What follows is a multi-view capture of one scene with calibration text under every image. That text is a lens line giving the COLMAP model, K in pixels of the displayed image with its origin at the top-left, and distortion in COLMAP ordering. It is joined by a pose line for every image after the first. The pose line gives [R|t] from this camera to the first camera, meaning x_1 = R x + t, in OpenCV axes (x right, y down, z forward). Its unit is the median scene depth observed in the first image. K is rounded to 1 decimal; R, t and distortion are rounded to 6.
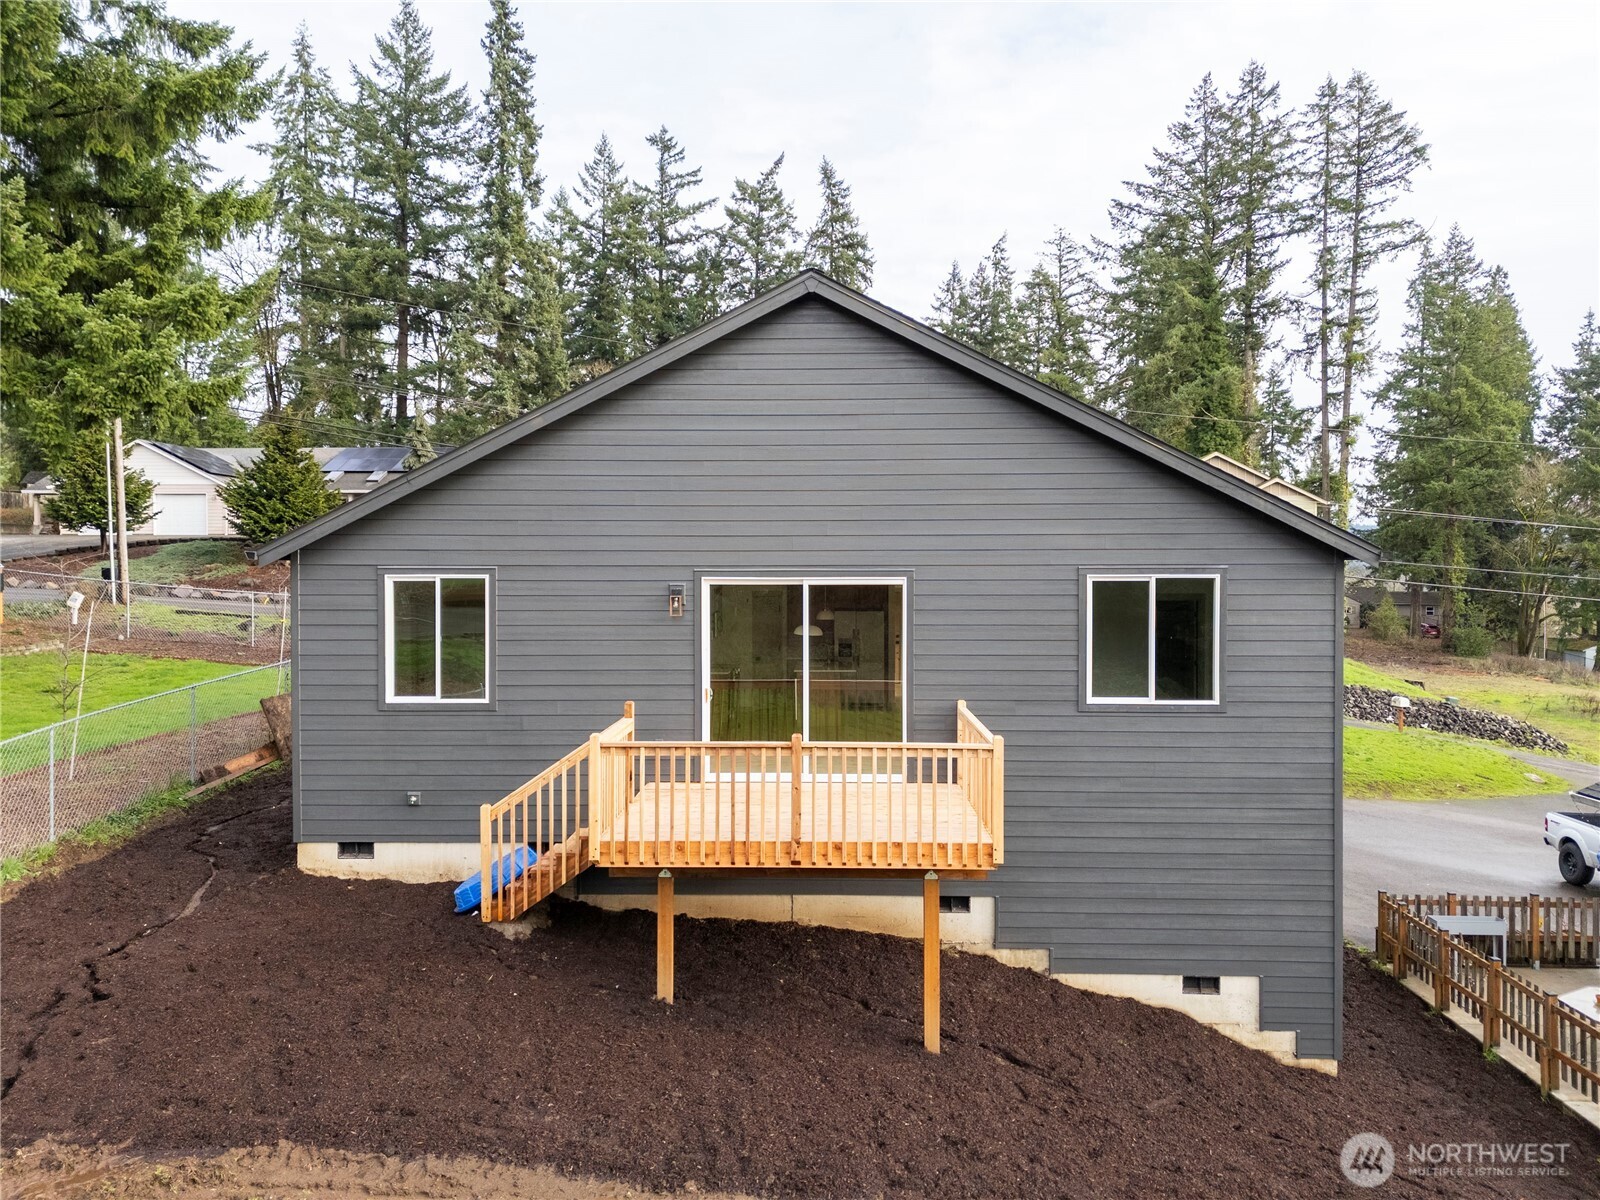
lens RADIAL K [[1169.7, 0, 805.6], [0, 1169.7, 596.6], [0, 0, 1]] dist [0.066349, -0.041605]
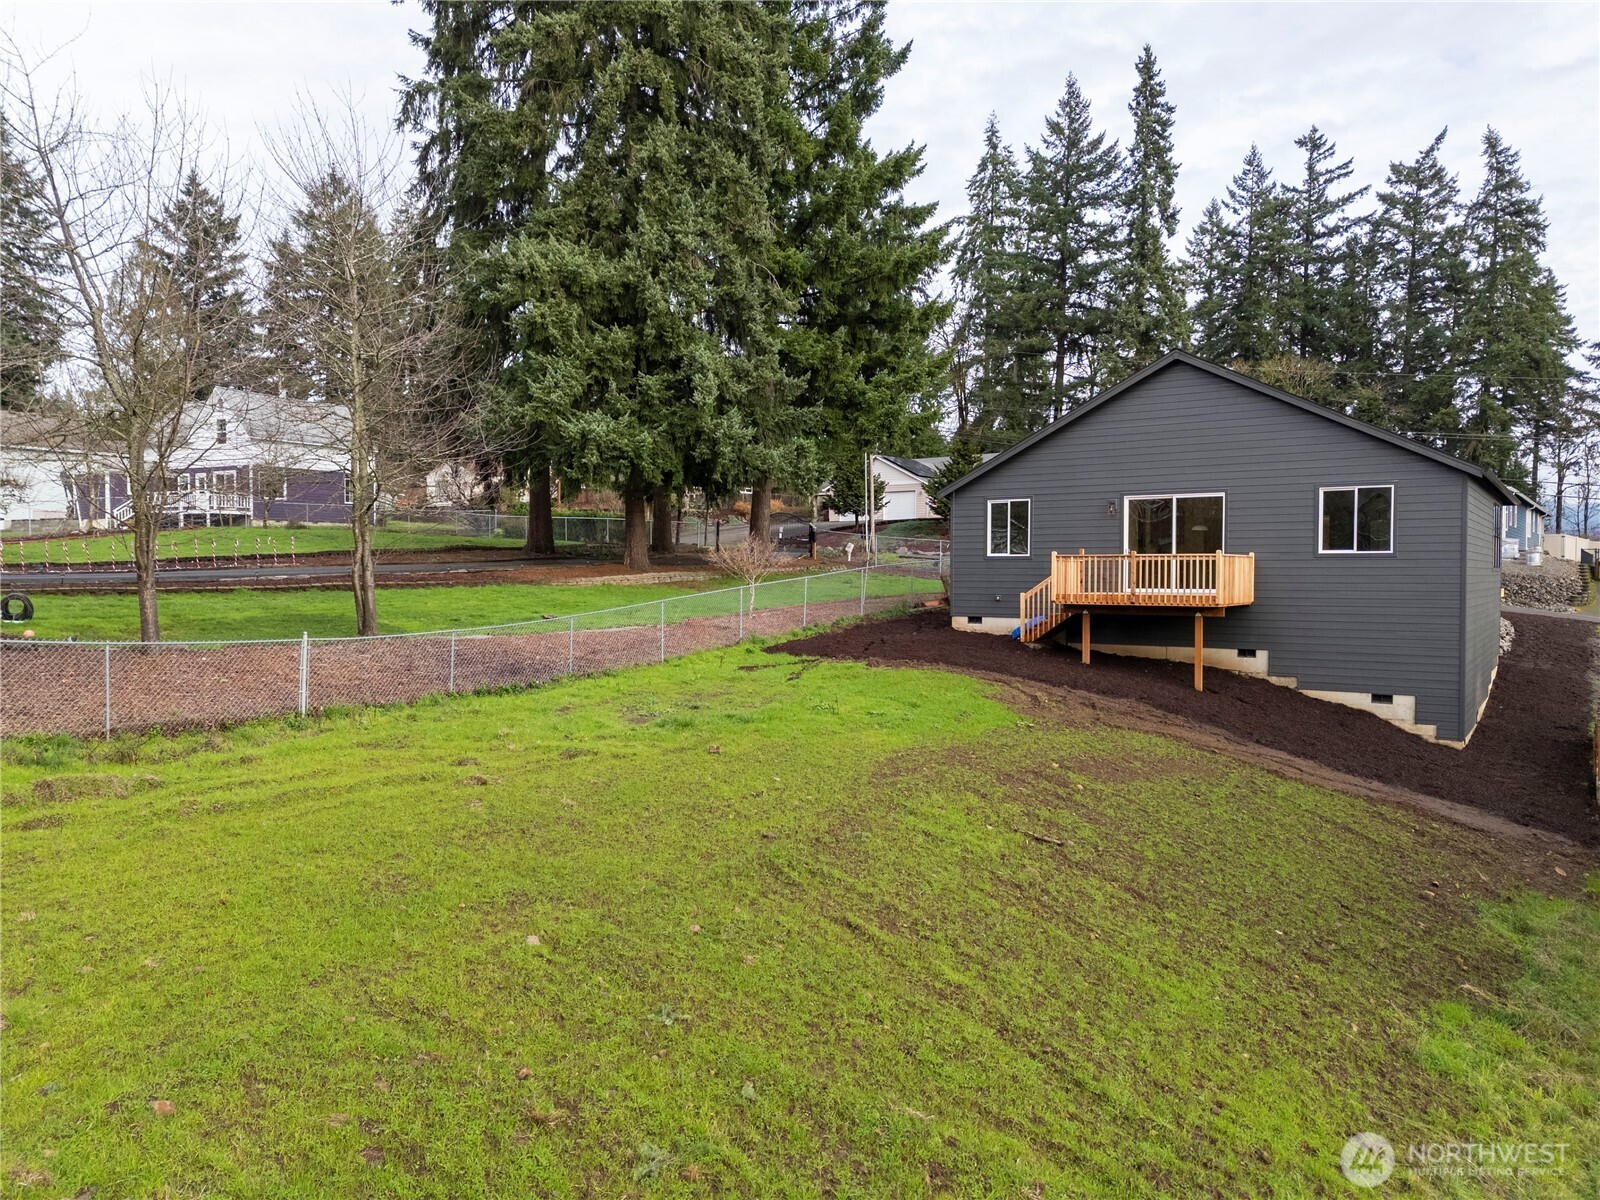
lens RADIAL K [[1169.7, 0, 805.6], [0, 1169.7, 596.6], [0, 0, 1]] dist [0.066349, -0.041605]
pose [[0.848079, 0.012143, -0.529730, 0.082145], [-0.012642, 0.999916, 0.002682, 0.024768], [0.529718, 0.004422, 0.848162, -0.166522]]
